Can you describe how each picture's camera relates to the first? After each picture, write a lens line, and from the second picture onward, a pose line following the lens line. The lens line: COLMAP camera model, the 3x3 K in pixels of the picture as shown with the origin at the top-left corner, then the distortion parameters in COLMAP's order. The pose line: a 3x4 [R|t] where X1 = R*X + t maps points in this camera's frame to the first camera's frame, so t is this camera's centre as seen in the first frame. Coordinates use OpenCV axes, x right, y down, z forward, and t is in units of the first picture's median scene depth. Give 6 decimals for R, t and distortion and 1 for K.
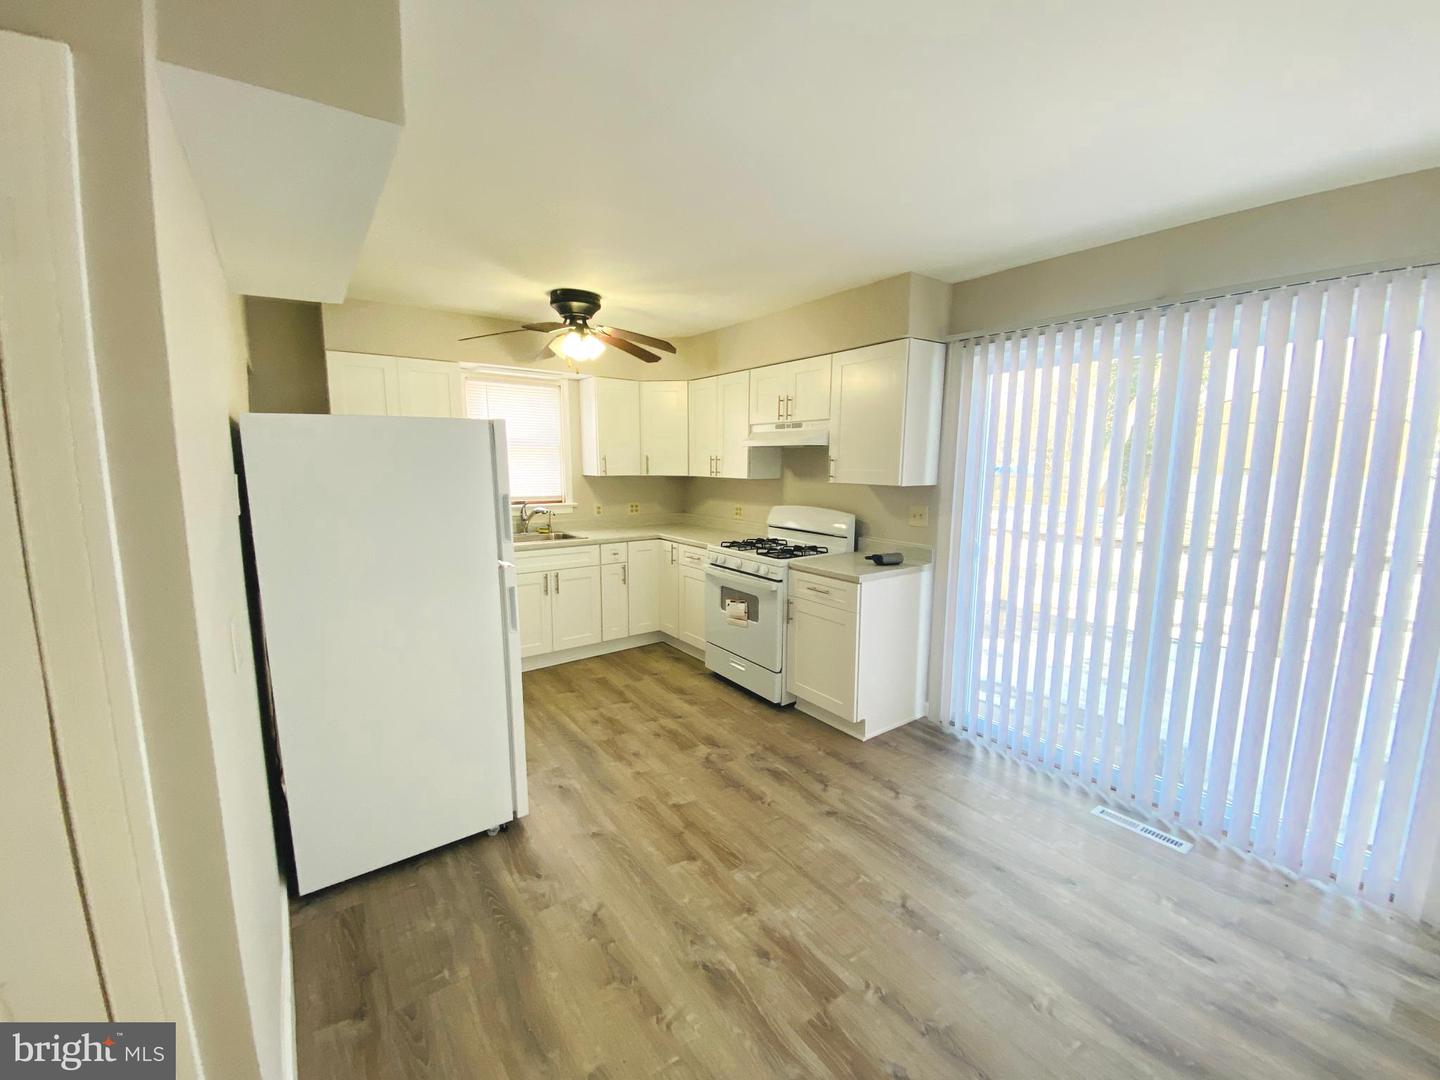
lens RADIAL K [[603.0, 0, 699.9], [0, 603.0, 539.9], [0, 0, 1]] dist [0.042667, -0.026046]
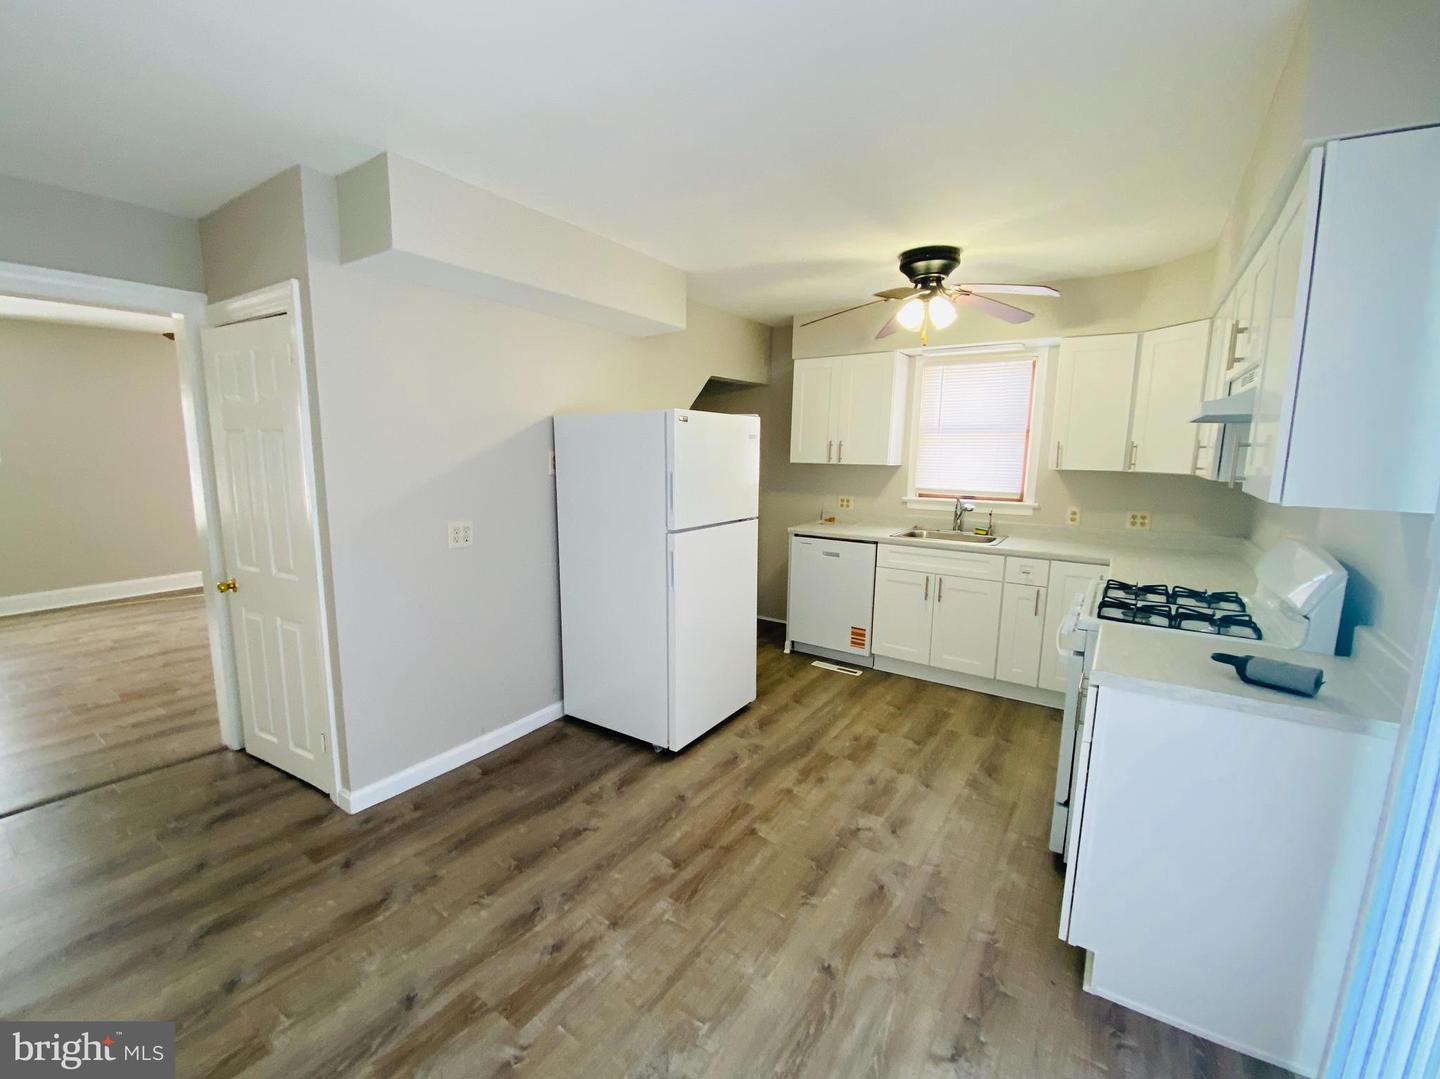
lens RADIAL K [[603.0, 0, 699.9], [0, 603.0, 539.4], [0, 0, 1]] dist [0.042667, -0.026046]
pose [[0.340613, 0.141749, -0.929457, 0.624160], [-0.135988, 0.985602, 0.100477, -0.056977], [0.930317, 0.092172, 0.354985, 0.506361]]
